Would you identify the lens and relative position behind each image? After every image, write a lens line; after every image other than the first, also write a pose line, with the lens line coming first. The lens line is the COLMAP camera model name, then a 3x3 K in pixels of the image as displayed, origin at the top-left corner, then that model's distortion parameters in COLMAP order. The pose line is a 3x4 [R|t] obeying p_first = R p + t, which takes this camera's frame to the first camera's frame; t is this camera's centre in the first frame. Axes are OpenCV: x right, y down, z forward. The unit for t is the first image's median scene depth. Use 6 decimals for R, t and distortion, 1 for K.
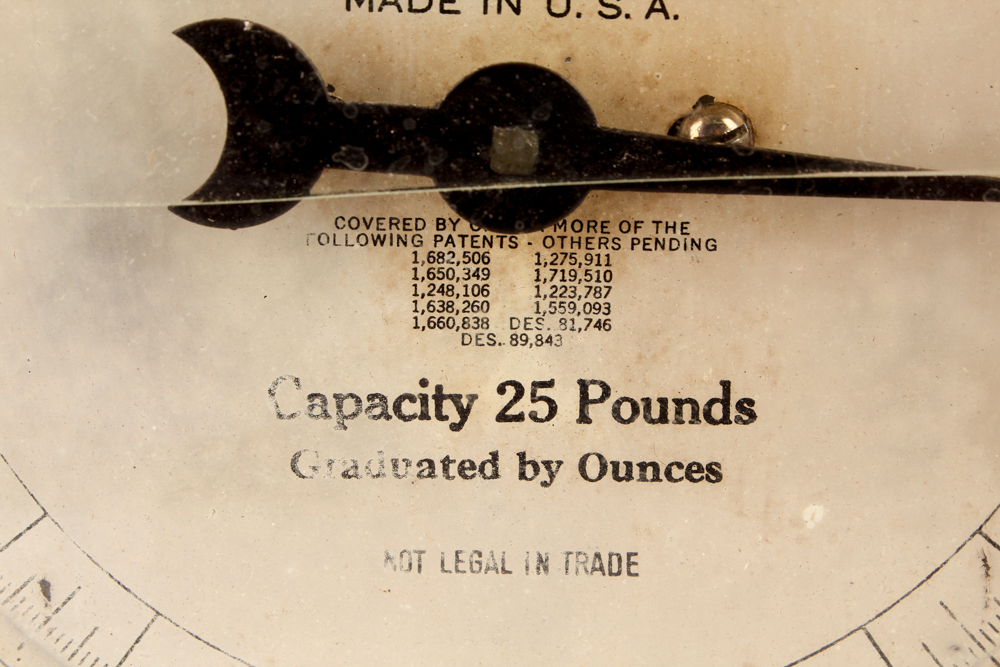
lens RADIAL K [[2223.6, 0, 502.7], [0, 2223.6, 329.3], [0, 0, 1]] dist [0.056411, 0.000000]
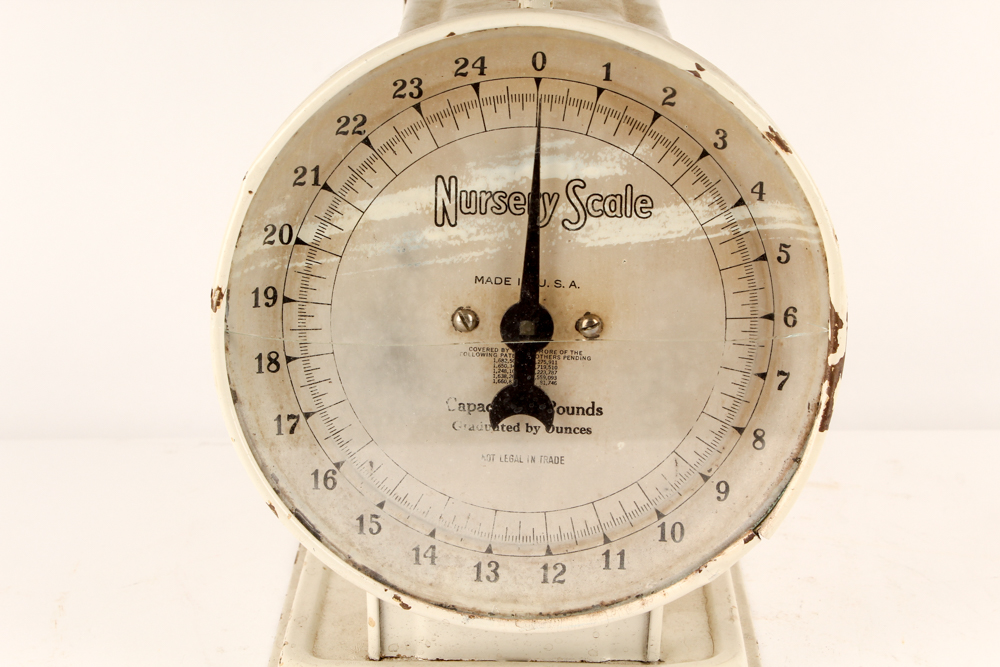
lens RADIAL K [[2148.4, 0, 491.6], [0, 2148.4, 339.7], [0, 0, 1]] dist [0.095832, 0.000000]
pose [[0.999811, 0.018802, 0.004955, -0.059077], [-0.018908, 0.999572, 0.022309, -0.129175], [-0.004533, -0.022398, 0.999739, -2.025405]]
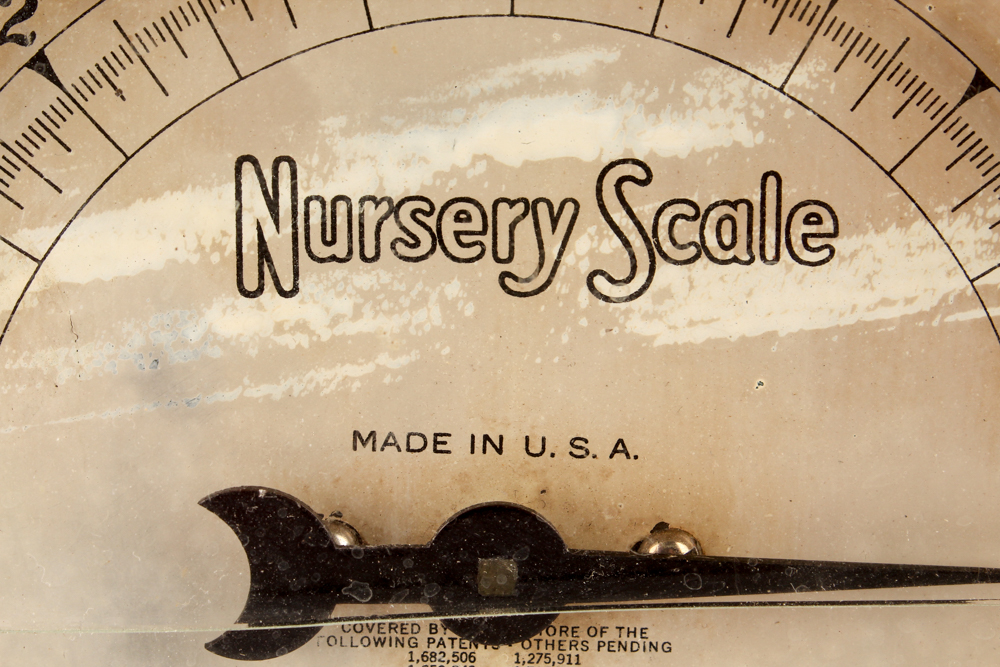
lens RADIAL K [[2223.6, 0, 493.2], [0, 2223.6, 332.1], [0, 0, 1]] dist [0.056411, 0.000000]
pose [[0.999959, 0.001850, 0.008896, -0.007247], [-0.001643, 0.999730, -0.023182, -0.174745], [-0.008937, 0.023167, 0.999692, -0.162367]]
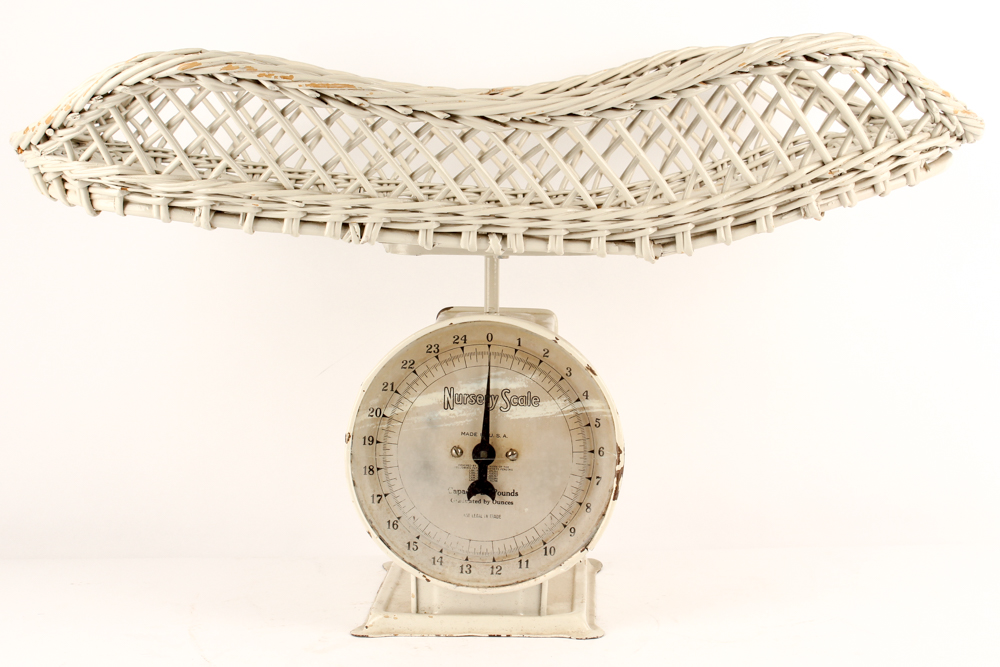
lens RADIAL K [[1905.6, 0, 501.2], [0, 1905.6, 332.5], [0, 0, 1]] dist [-0.072514, 0.000000]
pose [[0.999390, 0.026109, -0.023204, 0.188011], [-0.030026, 0.981558, -0.188793, 0.672272], [0.017847, 0.189374, 0.981743, -4.980783]]
